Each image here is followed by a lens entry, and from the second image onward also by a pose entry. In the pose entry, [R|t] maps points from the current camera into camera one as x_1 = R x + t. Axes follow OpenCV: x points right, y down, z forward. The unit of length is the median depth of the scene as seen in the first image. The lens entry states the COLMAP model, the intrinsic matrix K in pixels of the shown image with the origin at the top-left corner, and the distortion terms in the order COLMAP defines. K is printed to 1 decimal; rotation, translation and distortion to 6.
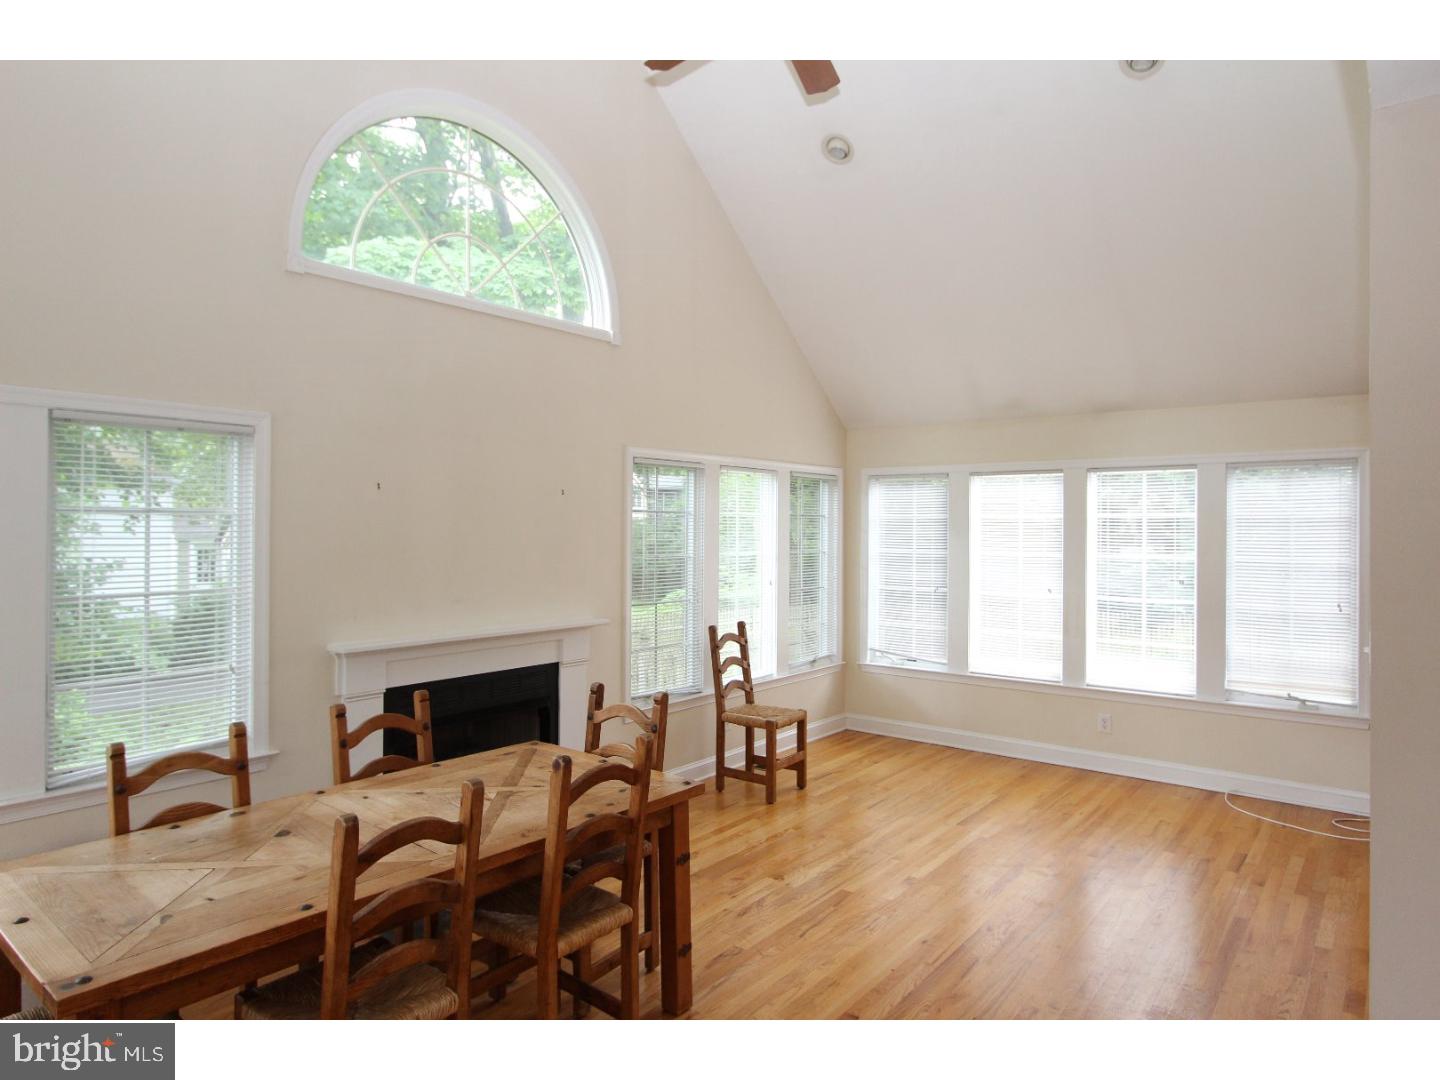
lens RADIAL K [[892.5, 0, 718.3], [0, 892.5, 513.6], [0, 0, 1]] dist [-0.004725, -0.002218]
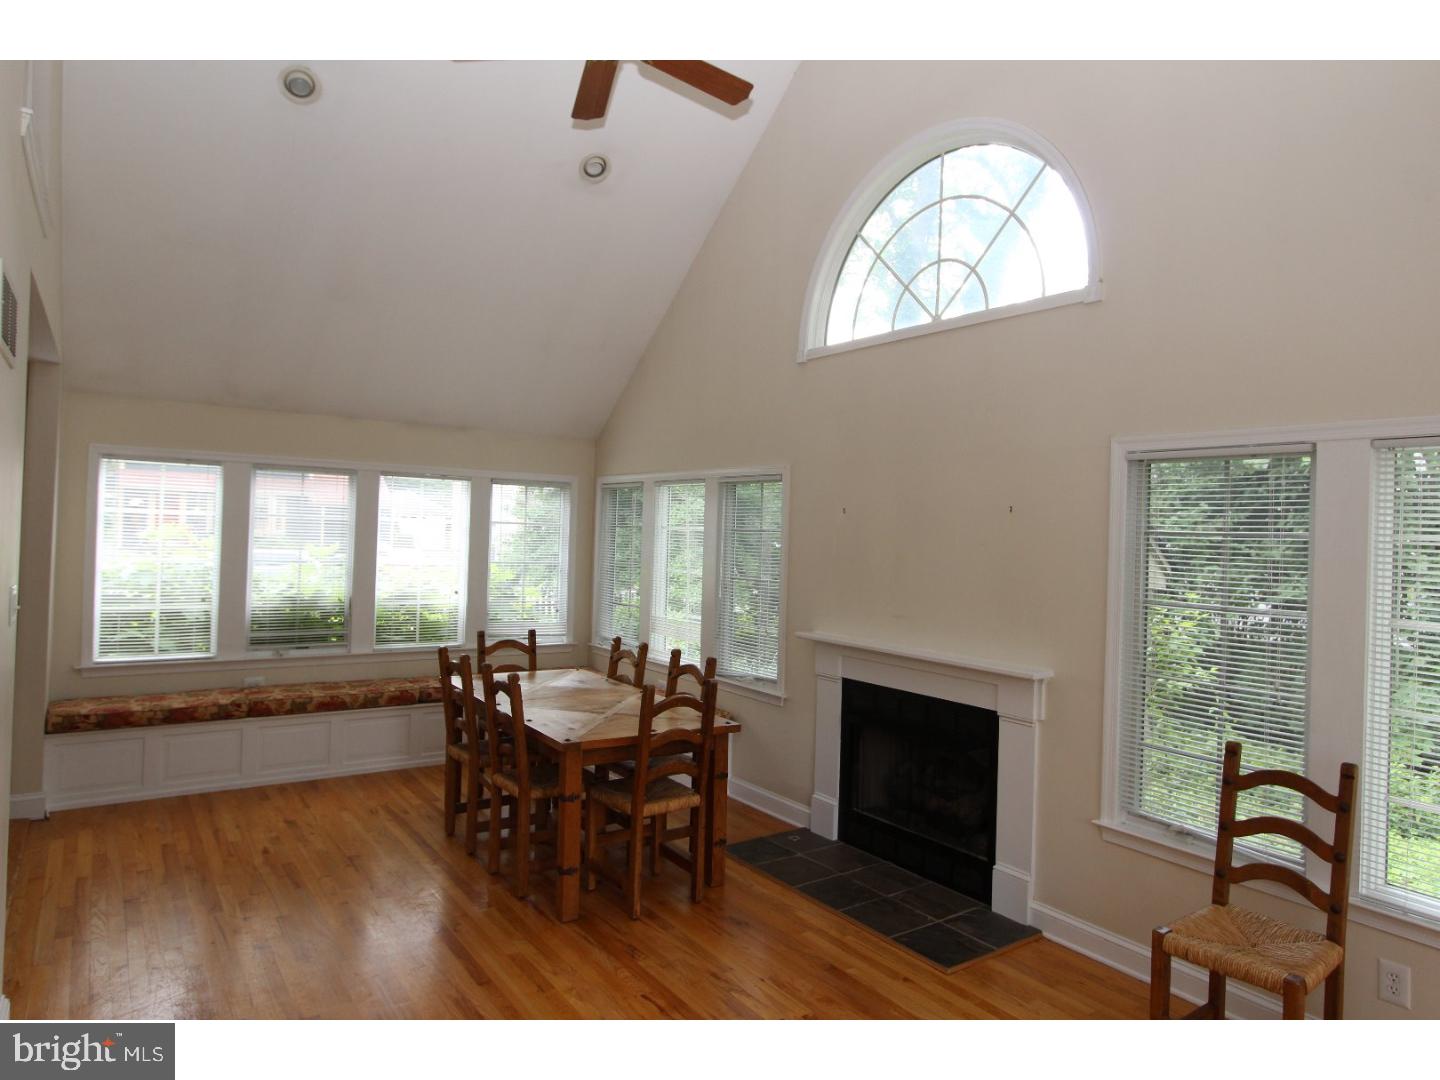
lens RADIAL K [[891.5, 0, 714.6], [0, 891.5, 533.8], [0, 0, 1]] dist [-0.009352, -0.002082]
pose [[-0.290563, -0.008784, -0.956815, 0.631519], [-0.017963, 0.999832, -0.003724, 0.006708], [0.956687, 0.016106, -0.290672, 0.893301]]
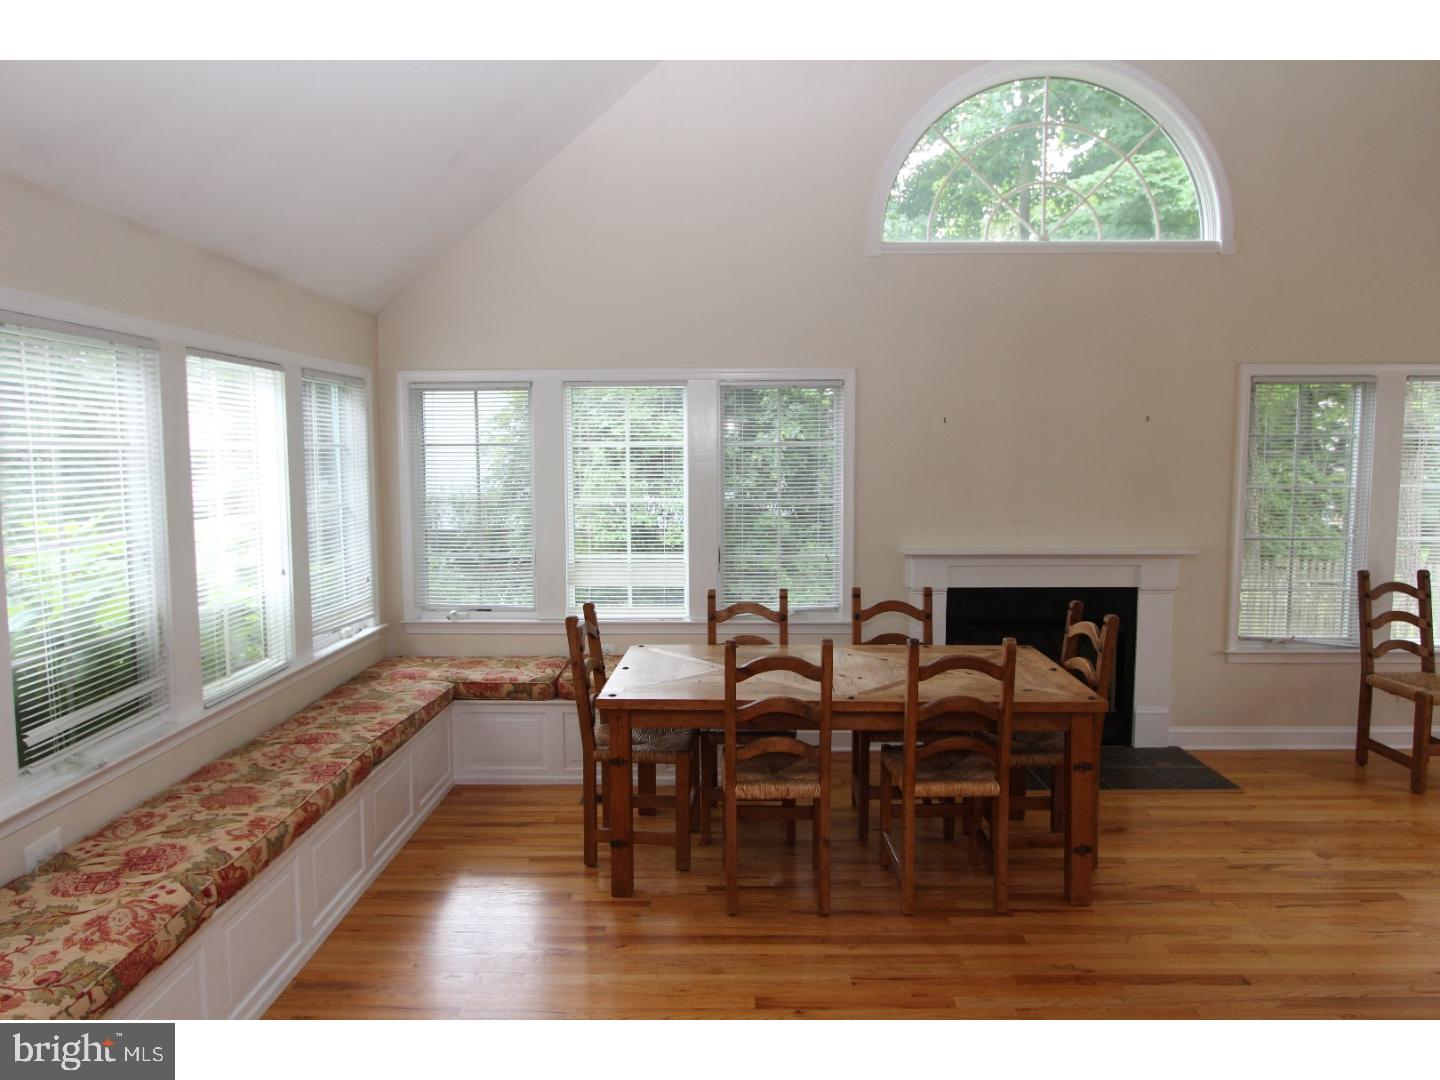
lens RADIAL K [[892.5, 0, 718.3], [0, 892.5, 513.6], [0, 0, 1]] dist [-0.004725, -0.002218]
pose [[0.608670, 0.056964, -0.791376, 0.296806], [0.015407, 0.996383, 0.083571, -0.008143], [0.793274, -0.063060, 0.605591, 0.014038]]
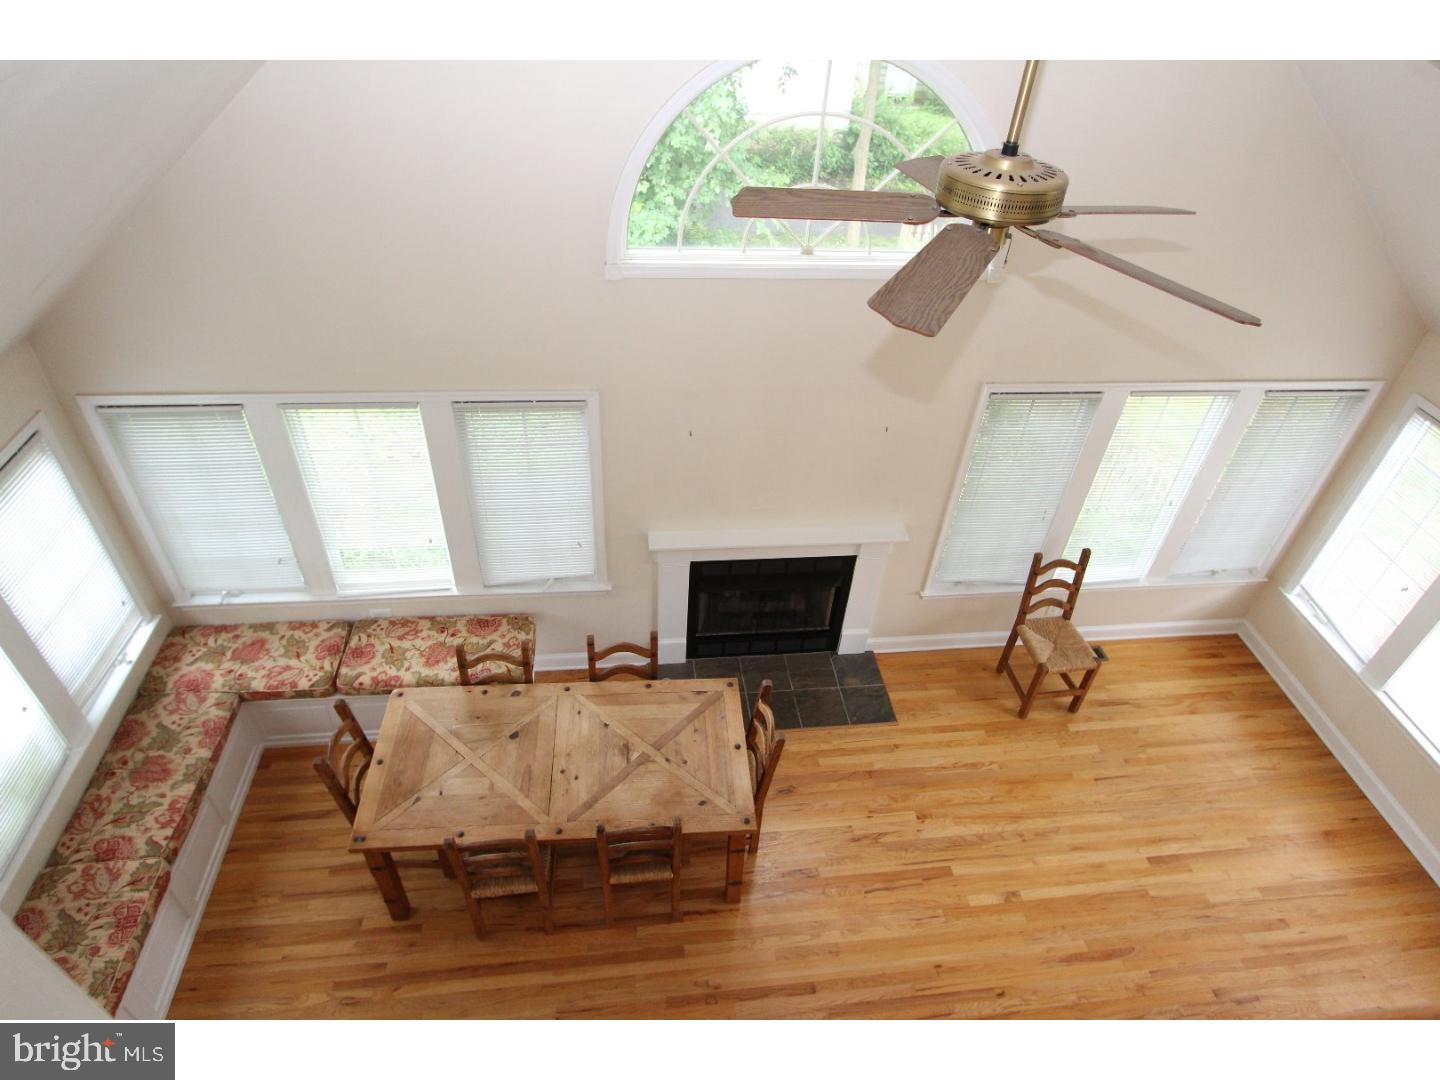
lens RADIAL K [[833.8, 0, 720.0], [0, 833.8, 540.0], [0, 0, 1]] dist [-0.009249, -0.000102]
pose [[0.706711, 0.473386, -0.525799, 0.231499], [-0.040569, 0.769068, 0.637878, -0.482893], [0.706338, -0.429465, 0.562714, 0.249792]]
